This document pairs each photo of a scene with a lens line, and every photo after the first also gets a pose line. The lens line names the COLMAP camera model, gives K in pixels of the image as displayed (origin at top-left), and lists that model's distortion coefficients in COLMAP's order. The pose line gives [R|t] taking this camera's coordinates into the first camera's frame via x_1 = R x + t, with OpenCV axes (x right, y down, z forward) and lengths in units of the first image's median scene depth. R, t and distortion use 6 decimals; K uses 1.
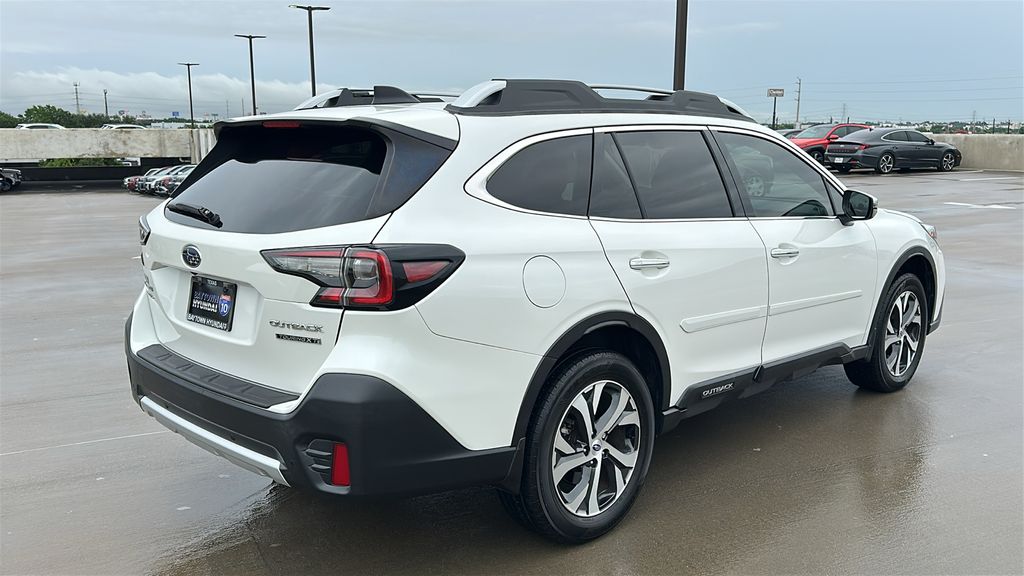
lens RADIAL K [[898.5, 0, 508.0], [0, 898.5, 288.4], [0, 0, 1]] dist [0.109513, -0.161791]
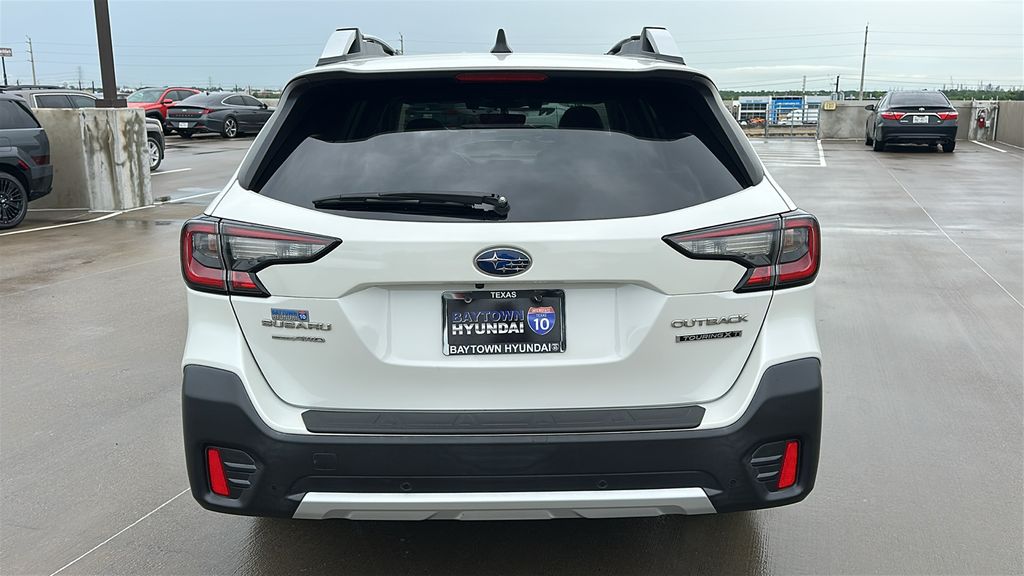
lens RADIAL K [[898.5, 0, 508.3], [0, 898.5, 290.1], [0, 0, 1]] dist [0.109513, -0.161791]
pose [[0.686845, -0.152963, 0.710525, -0.615062], [0.125568, 0.987876, 0.091288, -0.055647], [-0.715875, 0.026518, 0.697725, 0.359794]]
